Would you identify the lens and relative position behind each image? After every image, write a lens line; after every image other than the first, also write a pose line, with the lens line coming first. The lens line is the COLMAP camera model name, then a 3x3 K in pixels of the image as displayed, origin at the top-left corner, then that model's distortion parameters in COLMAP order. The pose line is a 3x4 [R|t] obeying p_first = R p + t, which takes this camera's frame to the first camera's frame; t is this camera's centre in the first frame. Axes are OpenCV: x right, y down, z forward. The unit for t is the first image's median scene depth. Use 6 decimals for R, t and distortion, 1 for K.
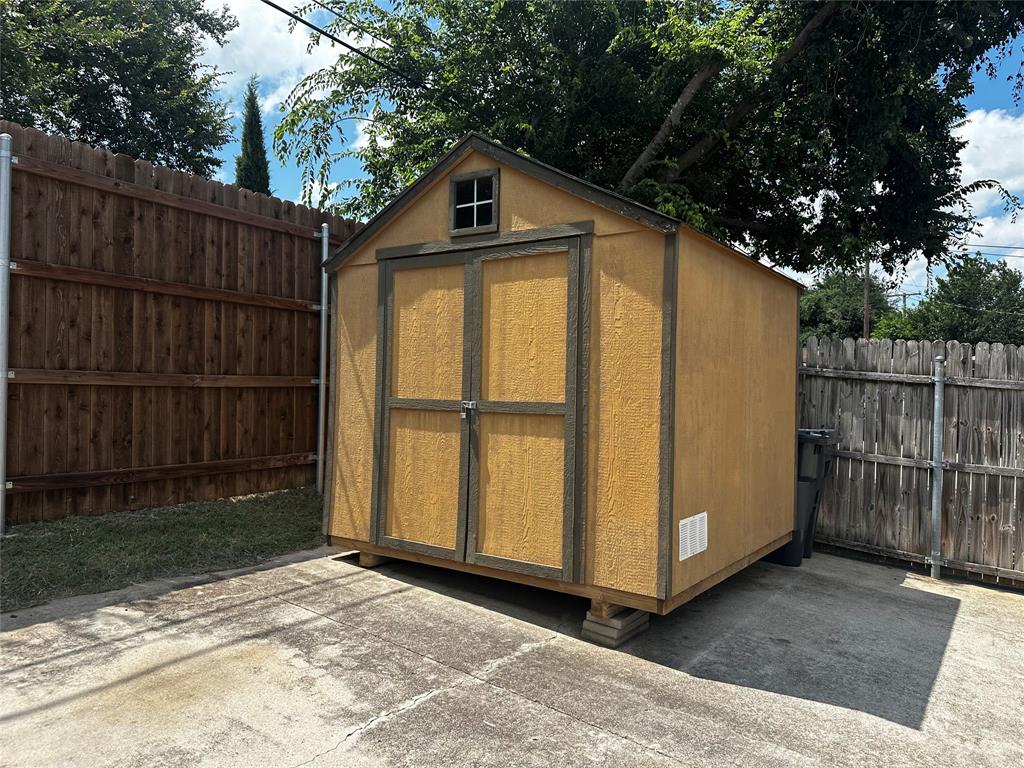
lens RADIAL K [[717.4, 0, 513.8], [0, 717.4, 378.8], [0, 0, 1]] dist [0.046858, -0.058362]
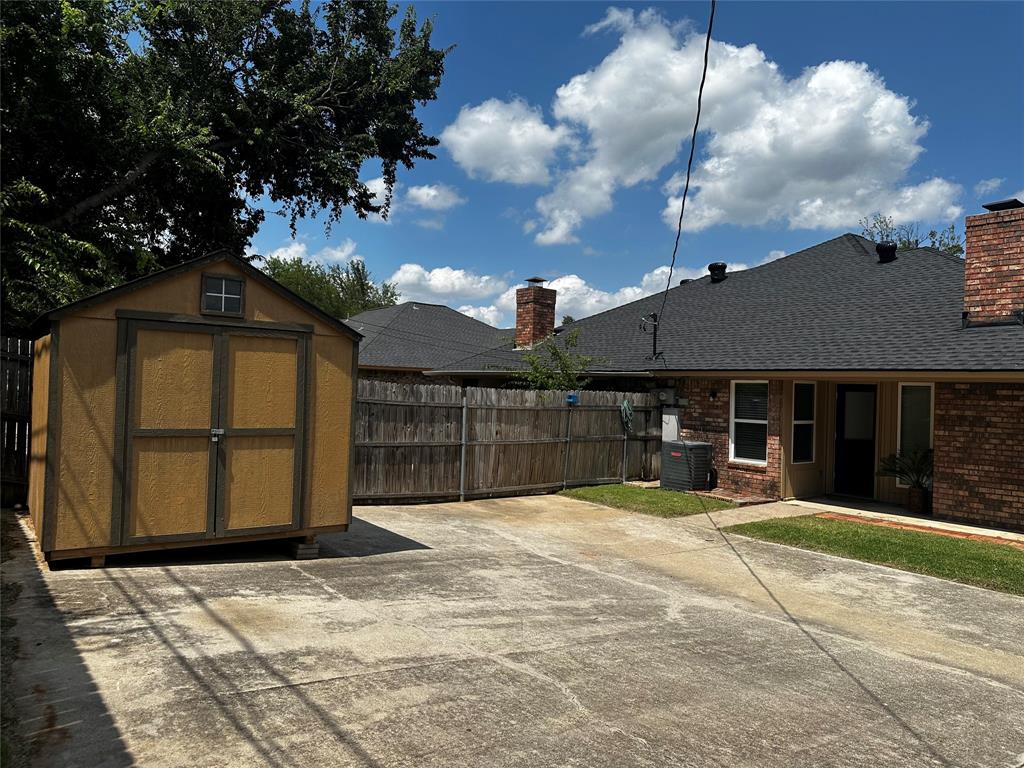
lens RADIAL K [[717.4, 0, 521.5], [0, 717.4, 384.8], [0, 0, 1]] dist [0.046858, -0.058362]
pose [[0.321282, -0.004191, 0.946974, -1.396761], [-0.046218, 0.998729, 0.020101, -0.130416], [-0.945855, -0.050226, 0.320680, -0.068035]]
